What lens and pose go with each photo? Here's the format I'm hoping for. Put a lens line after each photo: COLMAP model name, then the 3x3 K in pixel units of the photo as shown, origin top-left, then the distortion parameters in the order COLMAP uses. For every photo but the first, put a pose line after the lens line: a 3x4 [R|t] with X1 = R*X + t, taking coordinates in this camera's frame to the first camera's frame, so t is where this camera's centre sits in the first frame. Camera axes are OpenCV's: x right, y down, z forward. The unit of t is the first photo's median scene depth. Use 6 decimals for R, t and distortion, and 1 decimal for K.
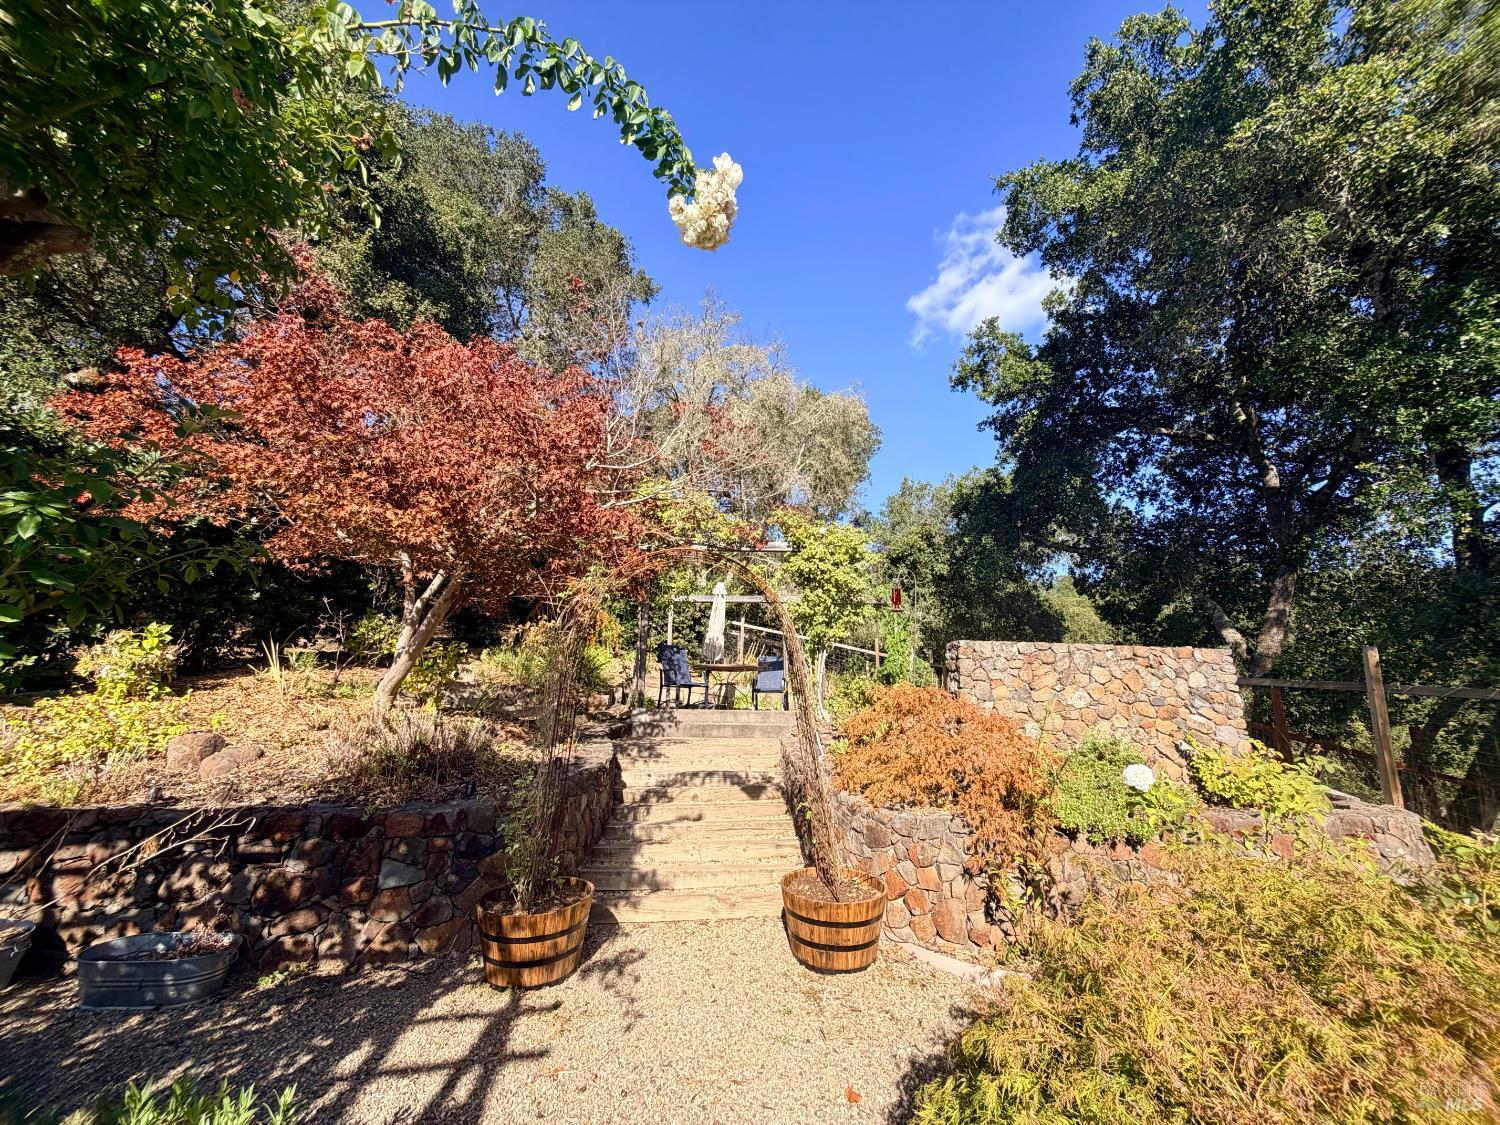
lens RADIAL K [[612.7, 0, 760.0], [0, 612.7, 554.6], [0, 0, 1]] dist [0.000888, 0.000553]
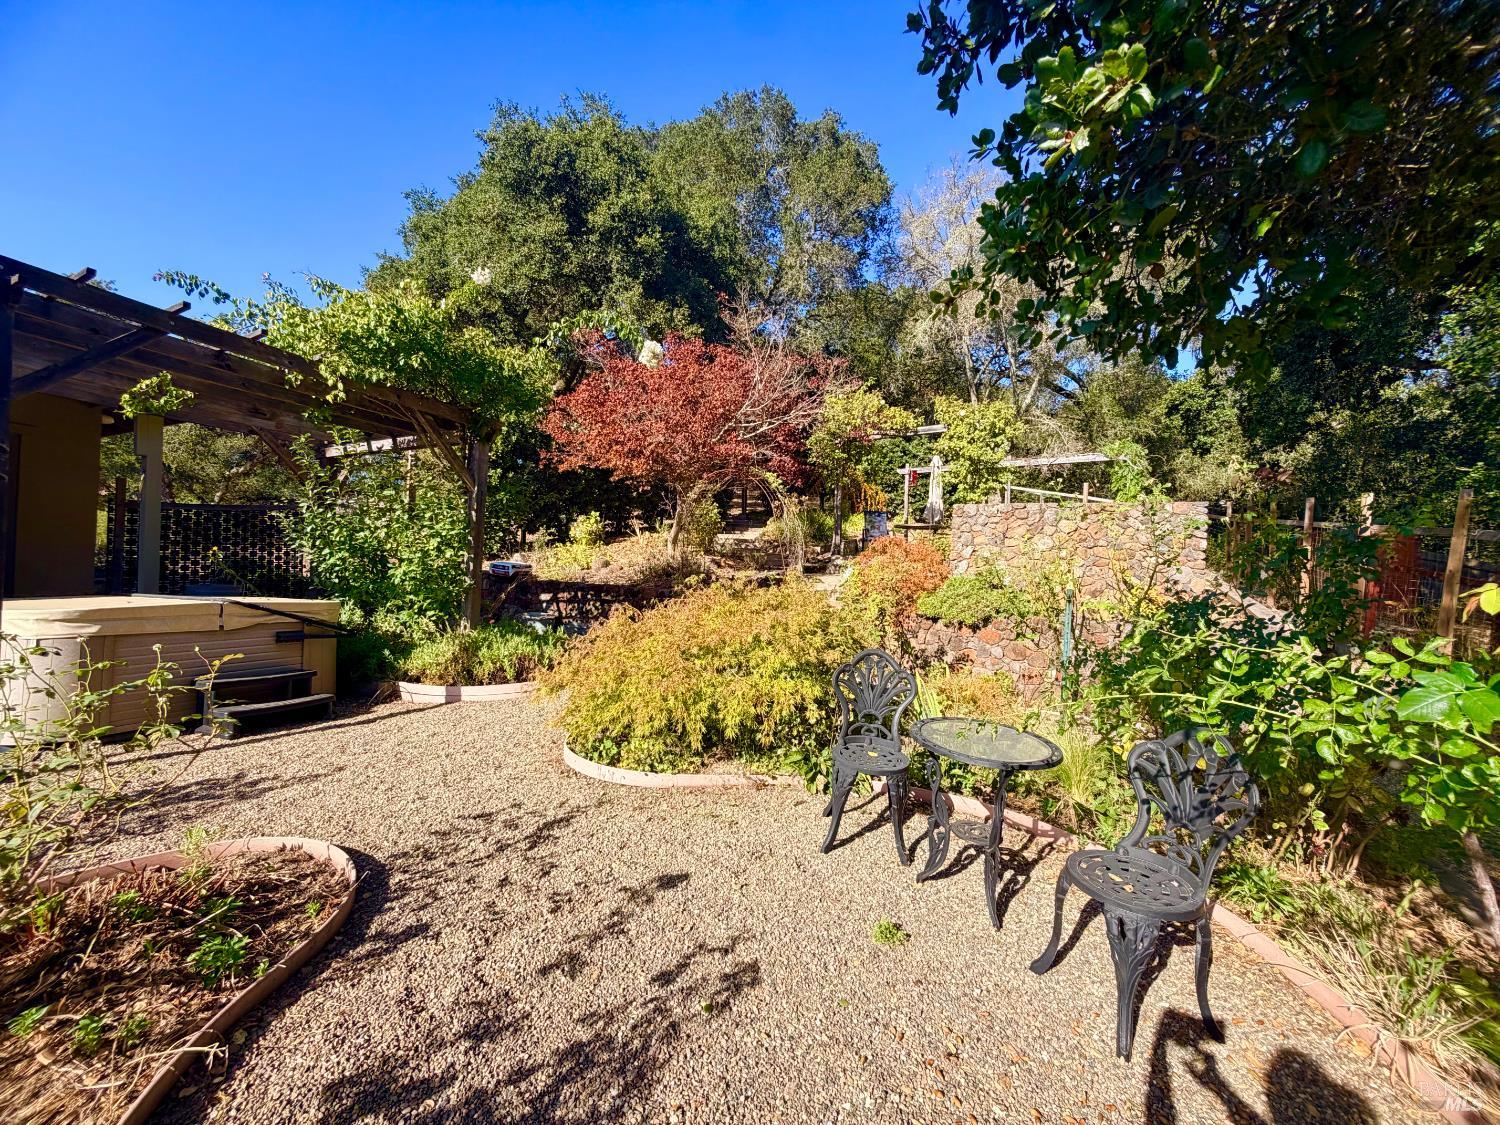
lens RADIAL K [[612.7, 0, 744.8], [0, 612.7, 569.7], [0, 0, 1]] dist [0.000888, 0.000553]
pose [[0.800369, 0.021901, -0.599107, 0.787873], [0.125873, 0.970918, 0.203652, -0.065430], [0.586144, -0.238409, 0.774336, -0.425032]]
